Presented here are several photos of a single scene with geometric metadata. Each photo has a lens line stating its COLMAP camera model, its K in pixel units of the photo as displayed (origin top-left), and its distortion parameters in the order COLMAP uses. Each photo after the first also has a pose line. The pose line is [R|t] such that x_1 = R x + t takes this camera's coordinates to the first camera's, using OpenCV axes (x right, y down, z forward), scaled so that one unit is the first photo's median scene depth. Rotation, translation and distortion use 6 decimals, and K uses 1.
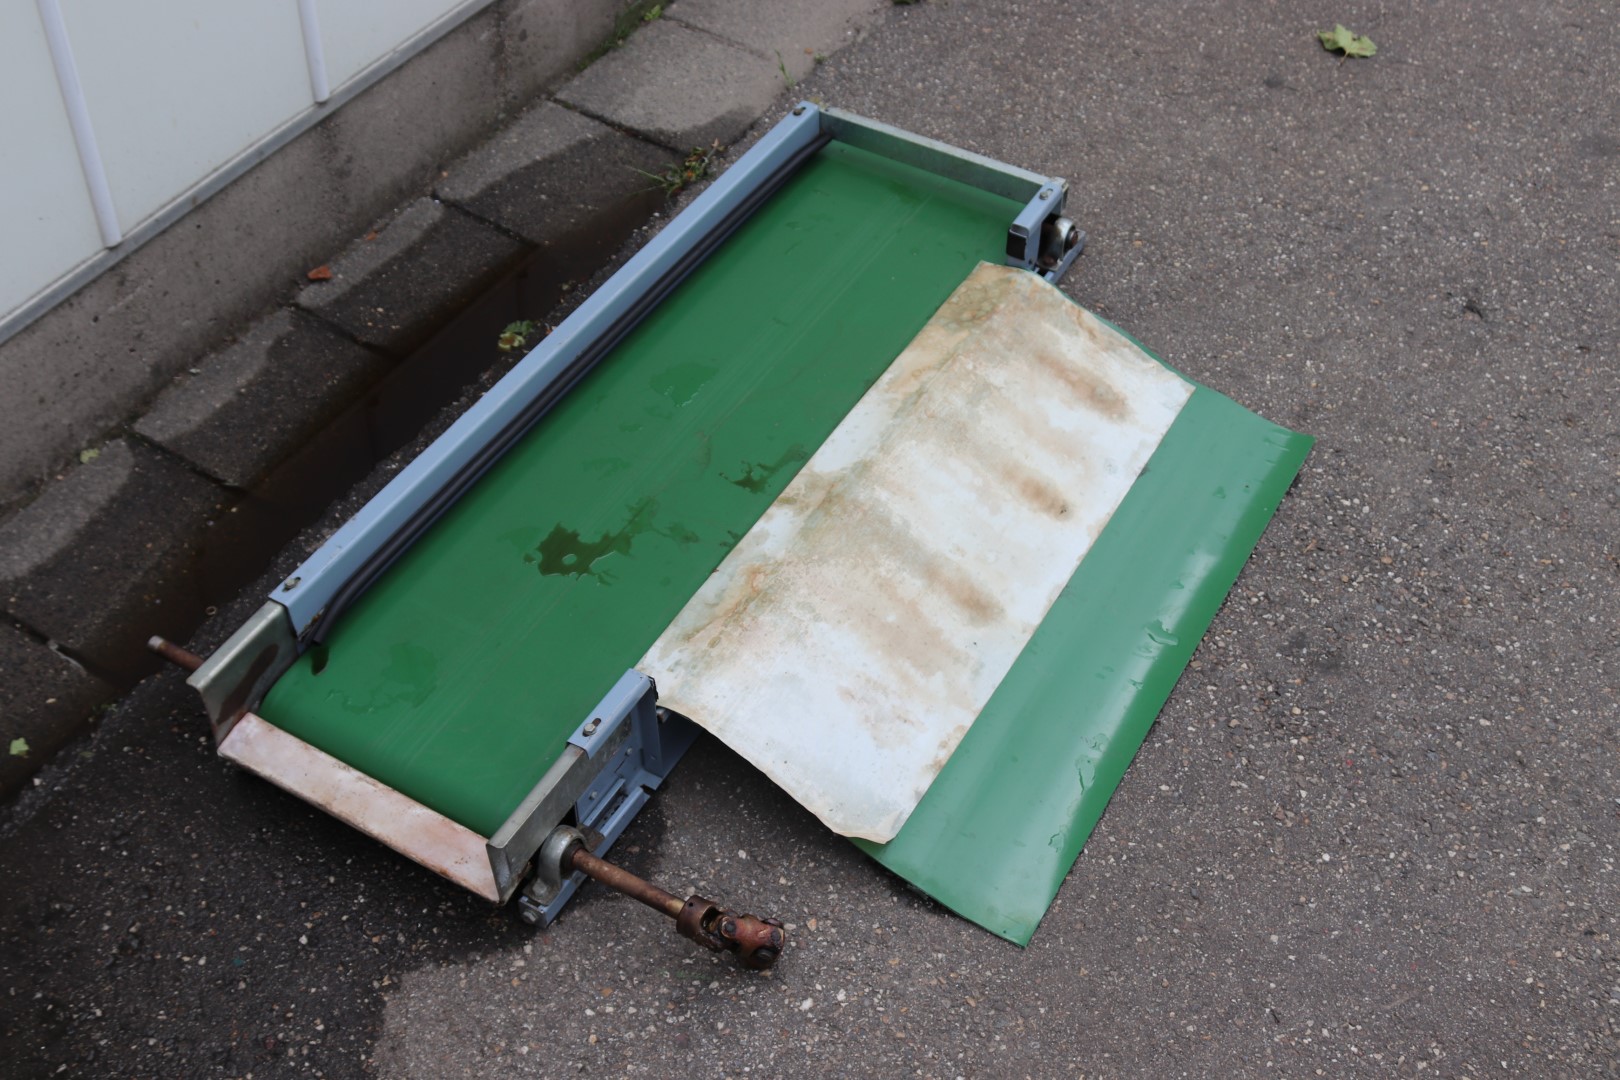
lens RADIAL K [[1959.3, 0, 810.0], [0, 1959.3, 540.0], [0, 0, 1]] dist [-0.097211, 0.077120]
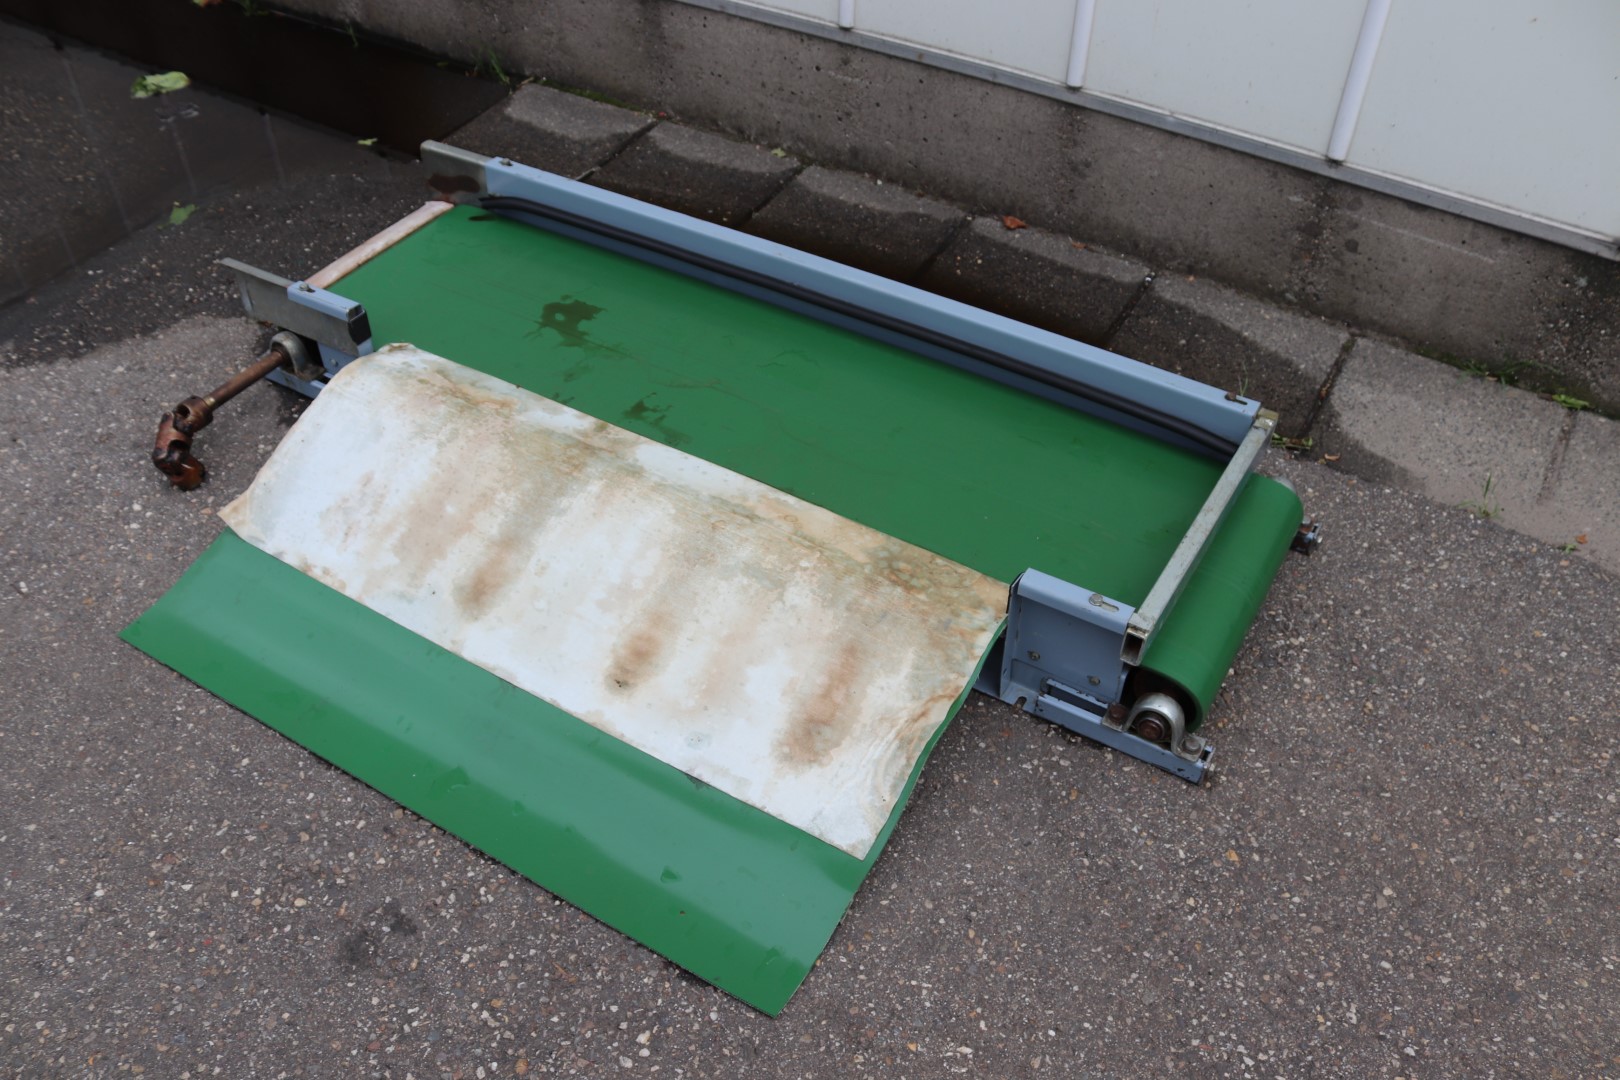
lens RADIAL K [[1350.8, 0, 813.7], [0, 1350.8, 562.1], [0, 0, 1]] dist [-0.158773, 0.131279]
pose [[-0.027088, 0.677316, -0.735193, 0.508854], [-0.705321, 0.508221, 0.494200, -0.379982], [0.708371, 0.531934, 0.463958, 0.749490]]
